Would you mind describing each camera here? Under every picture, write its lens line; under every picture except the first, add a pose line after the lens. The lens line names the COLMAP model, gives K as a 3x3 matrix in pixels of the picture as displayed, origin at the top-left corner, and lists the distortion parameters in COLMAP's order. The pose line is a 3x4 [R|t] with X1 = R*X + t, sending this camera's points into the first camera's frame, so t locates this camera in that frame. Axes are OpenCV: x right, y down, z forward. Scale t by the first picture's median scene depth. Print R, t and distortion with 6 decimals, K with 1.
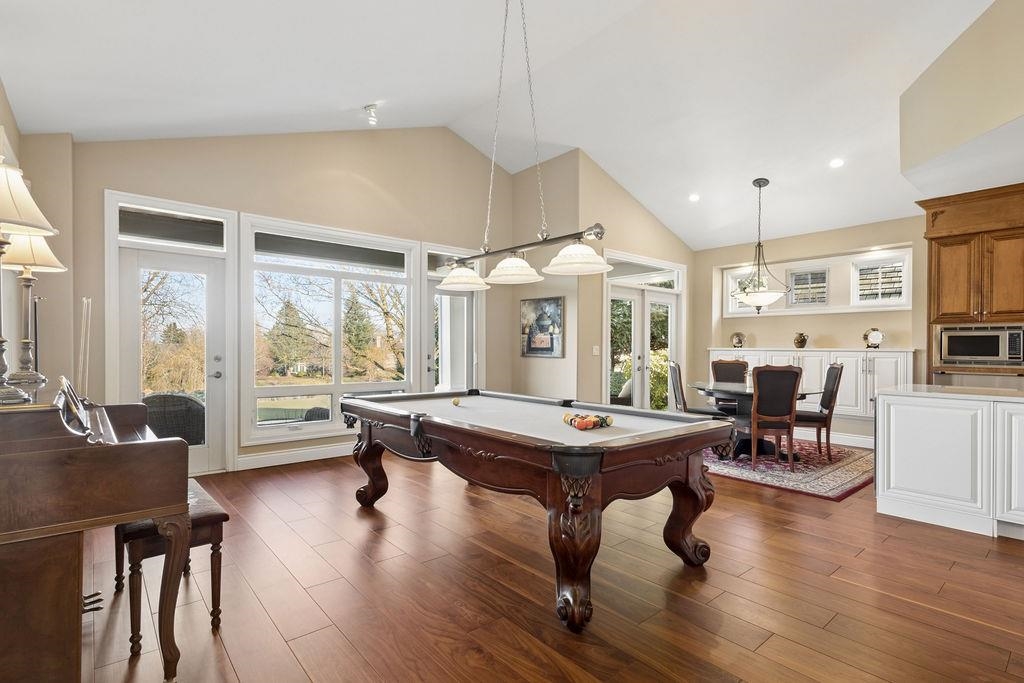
lens RADIAL K [[485.1, 0, 513.8], [0, 485.1, 354.4], [0, 0, 1]] dist [0.002760, 0.000261]
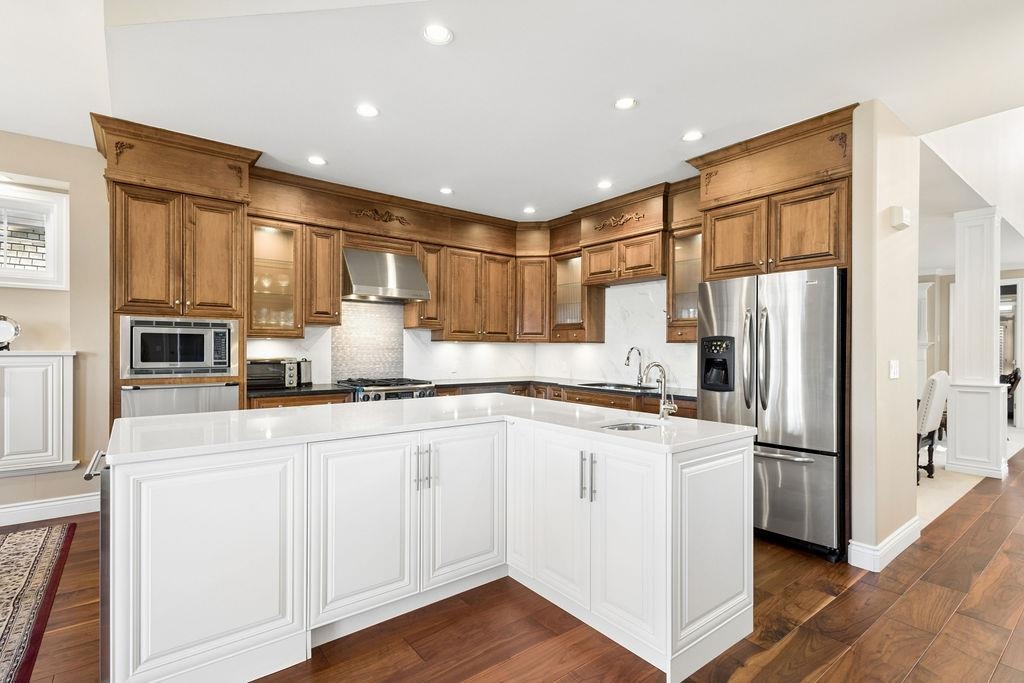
lens RADIAL K [[489.9, 0, 511.9], [0, 489.9, 346.4], [0, 0, 1]] dist [0.001174, 0.000084]
pose [[0.048313, -0.004290, 0.998823, 0.239884], [0.006798, 0.999969, 0.003966, -0.018736], [-0.998809, 0.006598, 0.048341, 0.456748]]
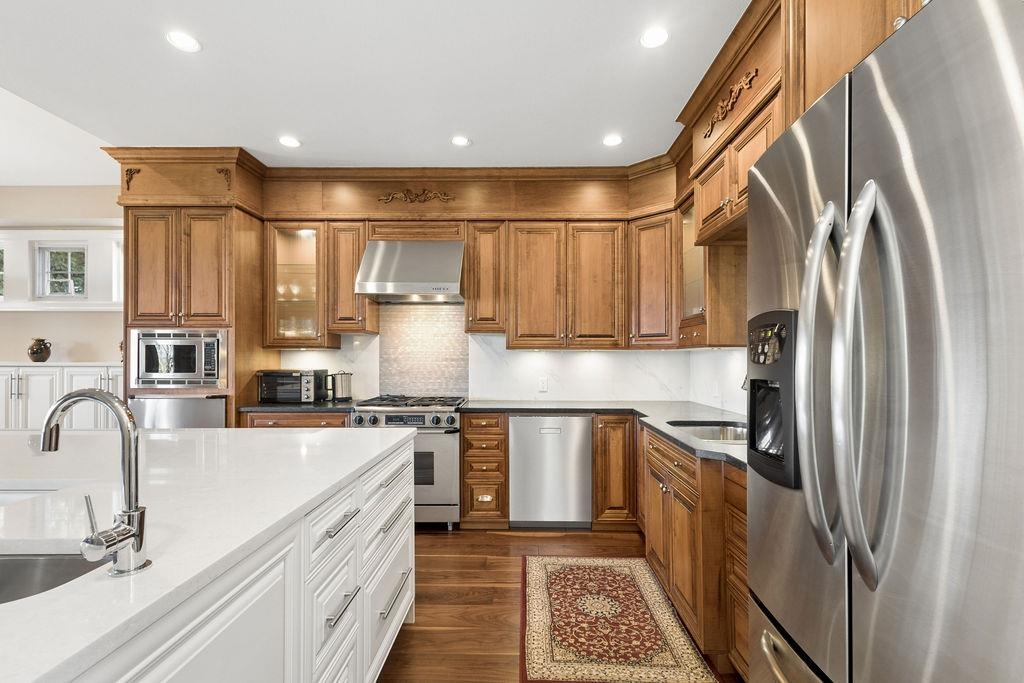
lens RADIAL K [[485.1, 0, 513.8], [0, 485.1, 354.4], [0, 0, 1]] dist [0.002760, 0.000261]
pose [[0.663945, -0.000194, 0.747781, 0.725408], [0.013410, 0.999842, -0.011647, -0.008916], [-0.747661, 0.017760, 0.663843, 0.123759]]
